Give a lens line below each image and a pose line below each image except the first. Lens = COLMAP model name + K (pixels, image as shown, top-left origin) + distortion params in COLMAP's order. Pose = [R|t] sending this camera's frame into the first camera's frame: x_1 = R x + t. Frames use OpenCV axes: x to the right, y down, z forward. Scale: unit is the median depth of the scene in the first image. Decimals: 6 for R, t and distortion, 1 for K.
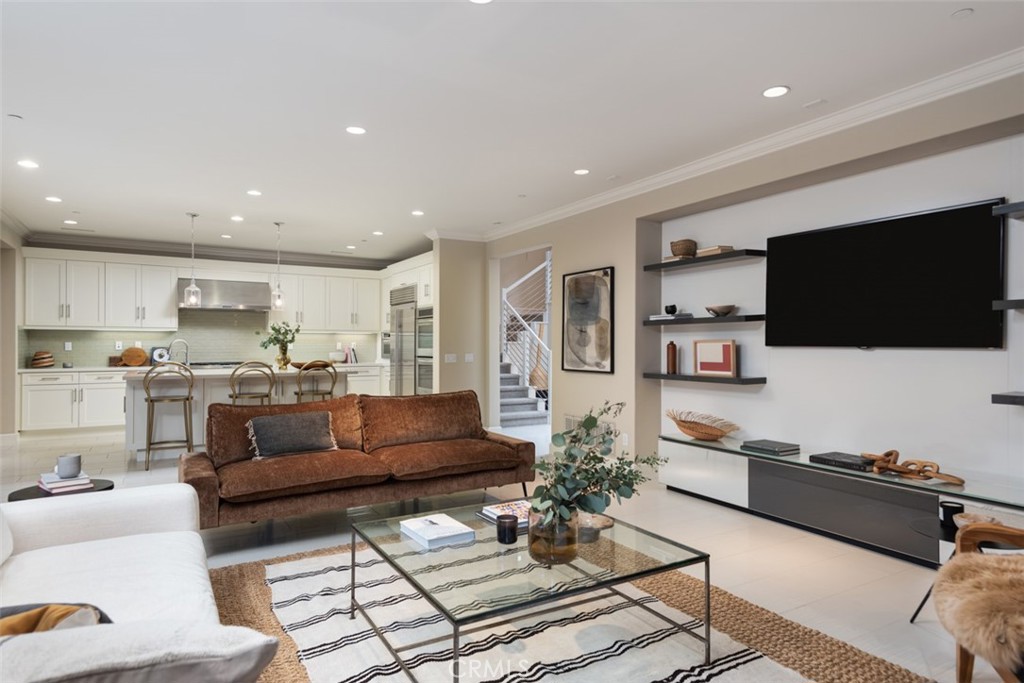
lens RADIAL K [[588.6, 0, 516.7], [0, 588.6, 345.2], [0, 0, 1]] dist [0.017309, -0.000225]
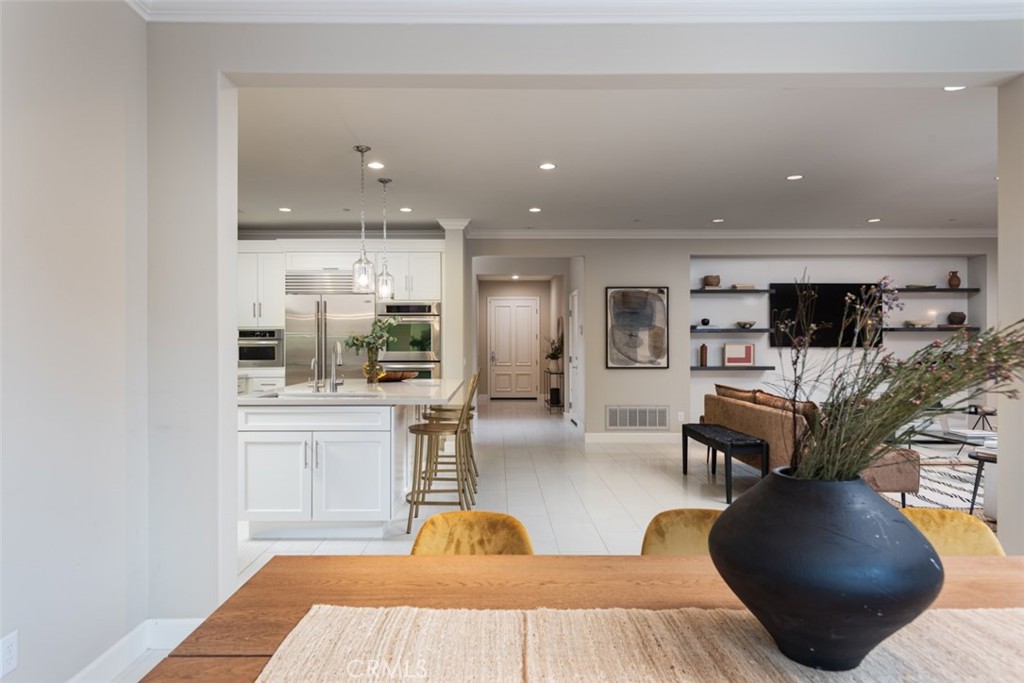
lens RADIAL K [[632.0, 0, 512.2], [0, 632.0, 346.5], [0, 0, 1]] dist [0.010202, 0.004561]
pose [[0.509072, -0.004809, 0.860711, -1.100355], [0.001497, 0.999988, 0.004702, -0.007193], [-0.860723, -0.001105, 0.509073, 0.517944]]
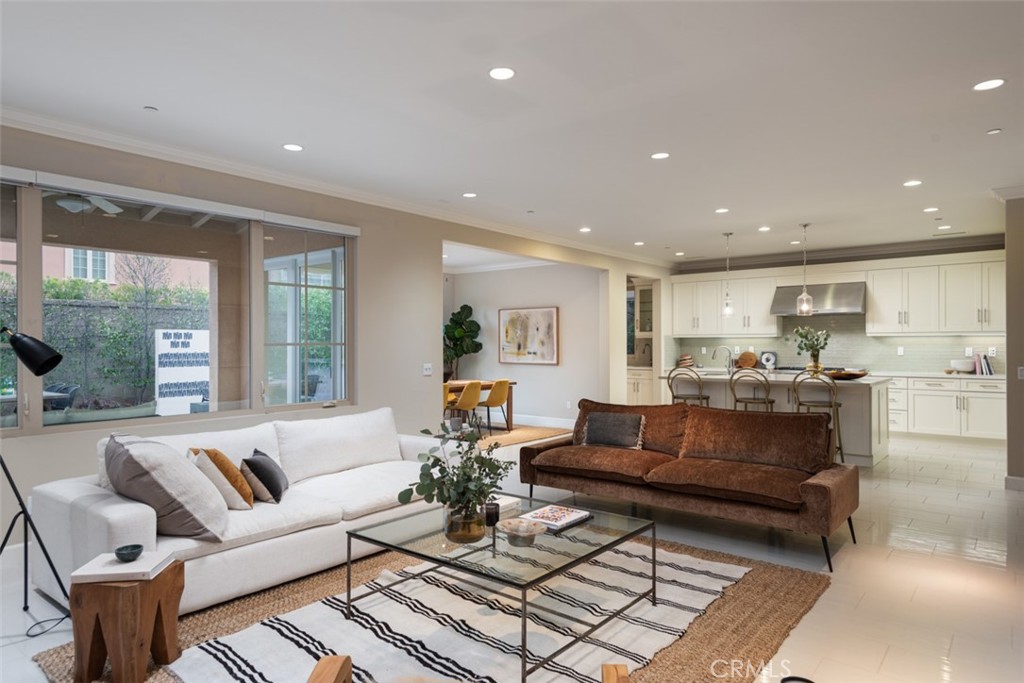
lens RADIAL K [[632.0, 0, 508.2], [0, 632.0, 344.5], [0, 0, 1]] dist [0.010202, 0.004561]
pose [[0.331571, -0.001311, -0.943429, 0.449572], [0.000406, 0.999999, -0.001247, -0.011838], [0.943430, 0.000030, 0.331571, 0.223366]]
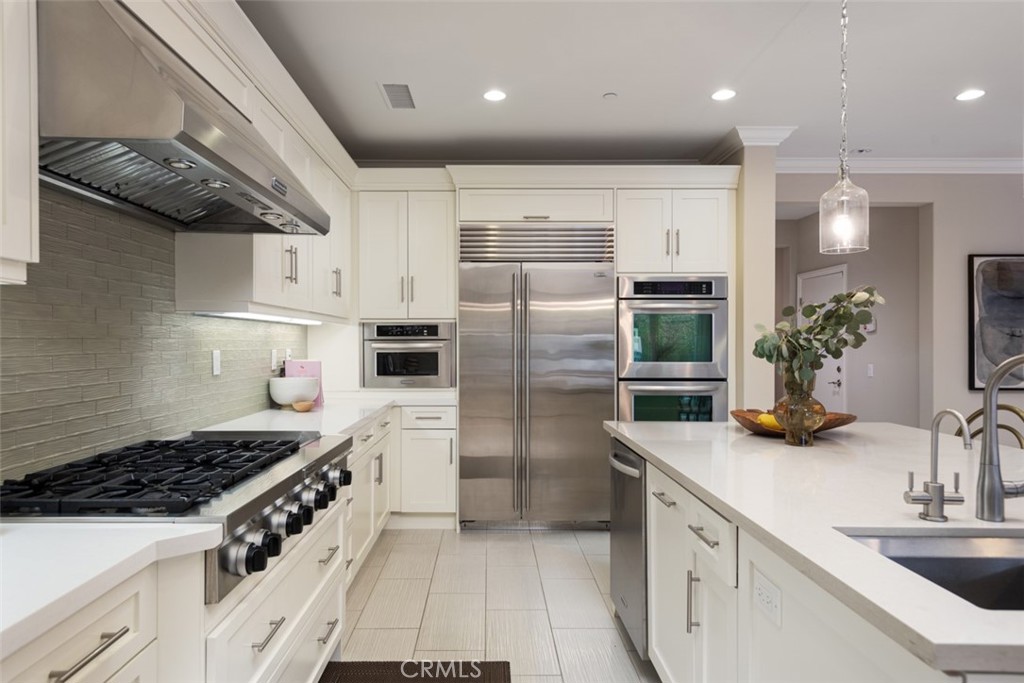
lens RADIAL K [[632.0, 0, 509.1], [0, 632.0, 346.8], [0, 0, 1]] dist [0.010202, 0.004561]
pose [[0.515811, -0.004615, 0.856690, -0.856029], [-0.001893, 0.999977, 0.006526, -0.013065], [-0.856700, -0.004987, 0.515790, 1.077936]]
